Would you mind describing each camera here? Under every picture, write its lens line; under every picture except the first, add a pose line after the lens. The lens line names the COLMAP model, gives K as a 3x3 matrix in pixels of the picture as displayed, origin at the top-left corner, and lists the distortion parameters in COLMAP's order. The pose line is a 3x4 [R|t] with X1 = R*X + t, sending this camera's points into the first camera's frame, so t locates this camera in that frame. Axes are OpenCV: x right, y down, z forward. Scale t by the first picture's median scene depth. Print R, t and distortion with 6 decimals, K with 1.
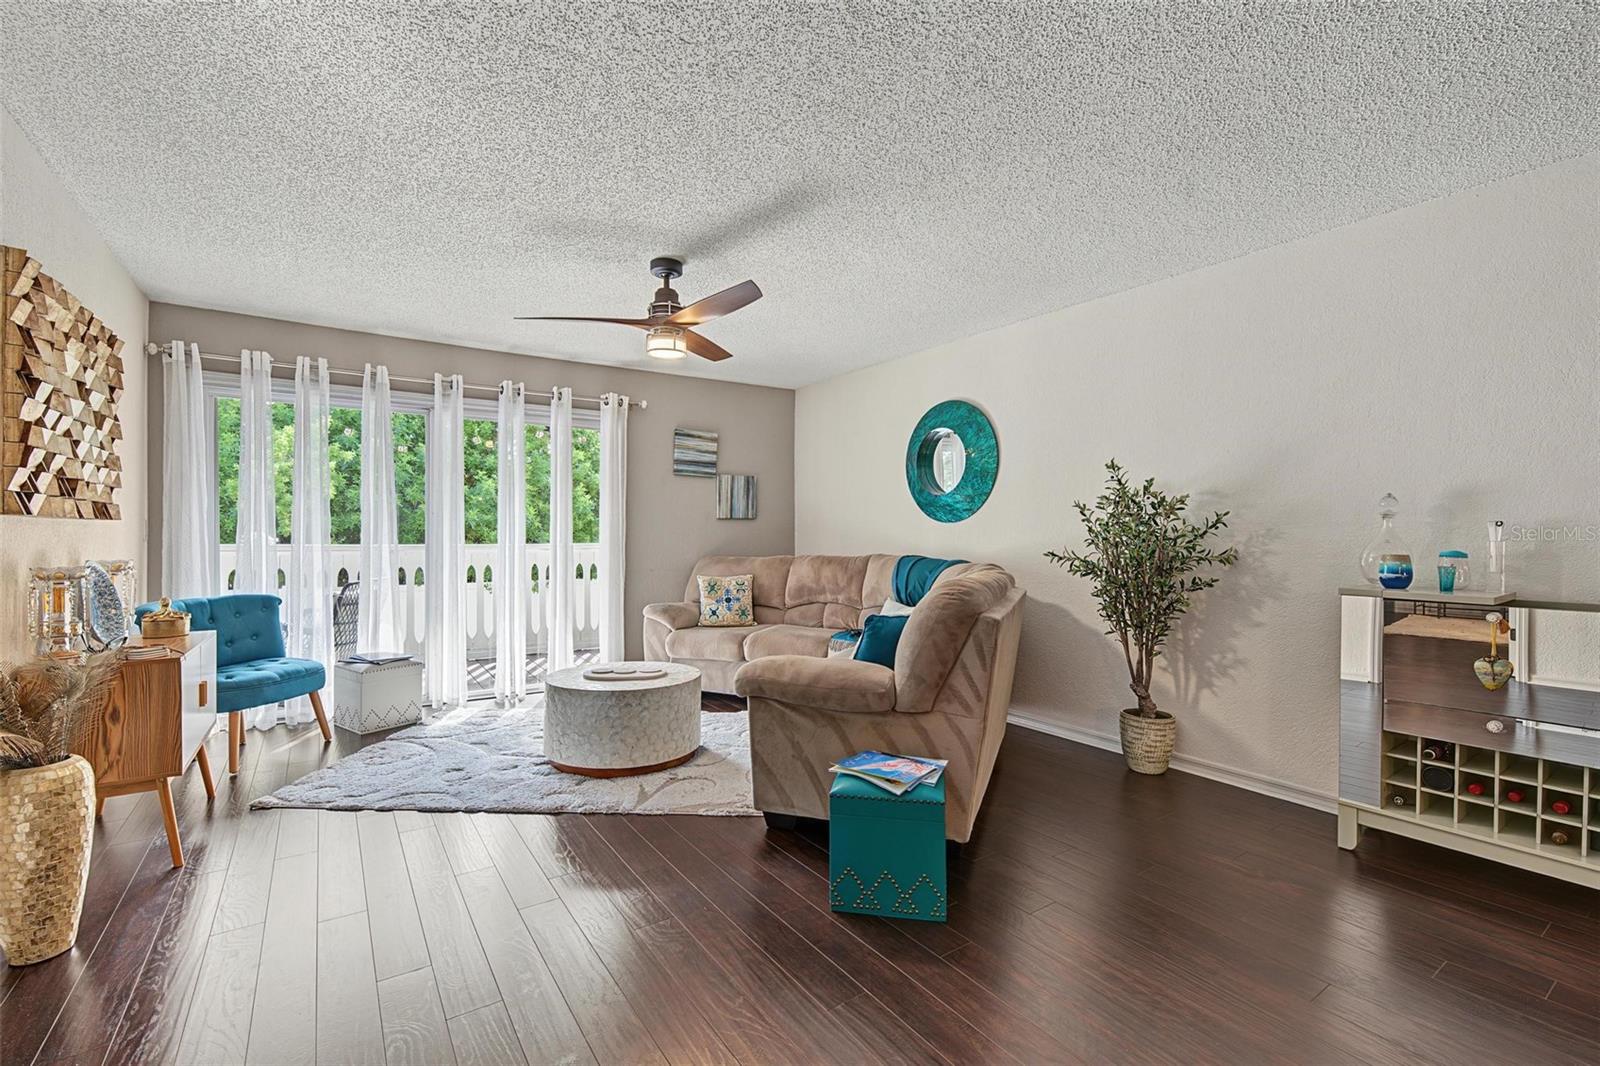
lens RADIAL K [[687.8, 0, 805.0], [0, 687.8, 541.0], [0, 0, 1]] dist [0.001803, -0.000643]
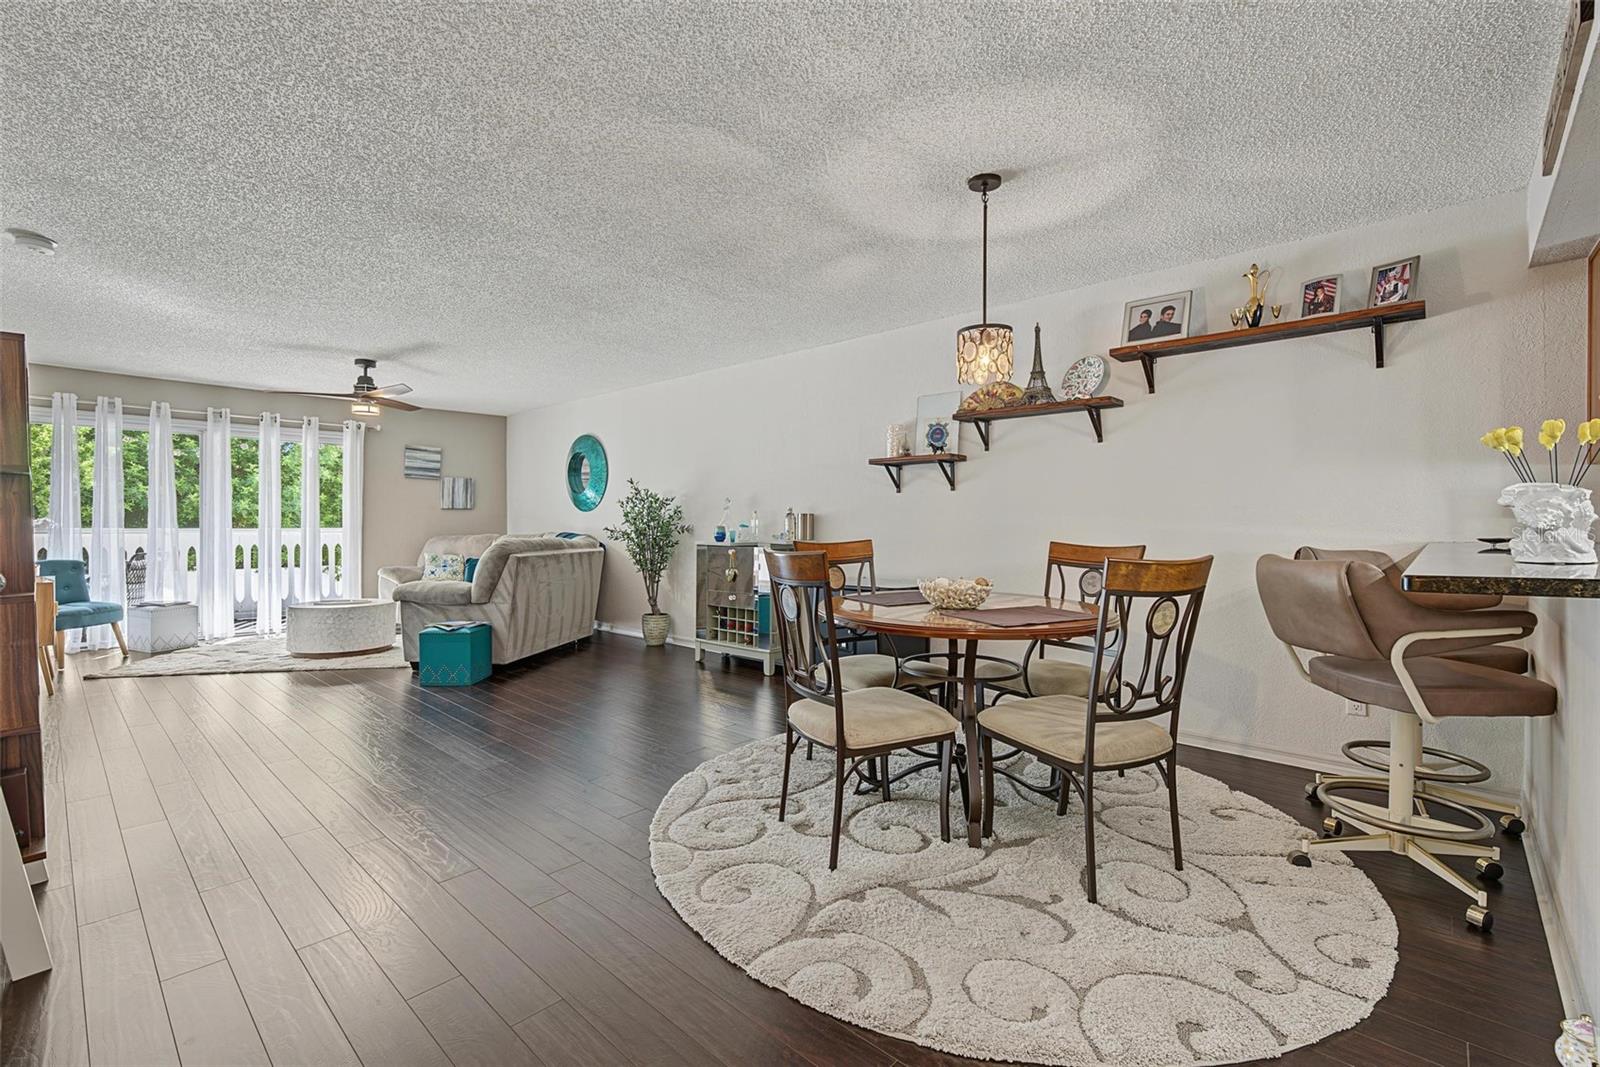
lens RADIAL K [[687.8, 0, 793.9], [0, 687.8, 523.9], [0, 0, 1]] dist [0.001803, -0.000643]
pose [[0.975962, -0.003523, 0.217913, 0.365865], [0.005522, 0.999948, -0.008566, 0.020096], [-0.217871, 0.009563, 0.975931, -0.712508]]
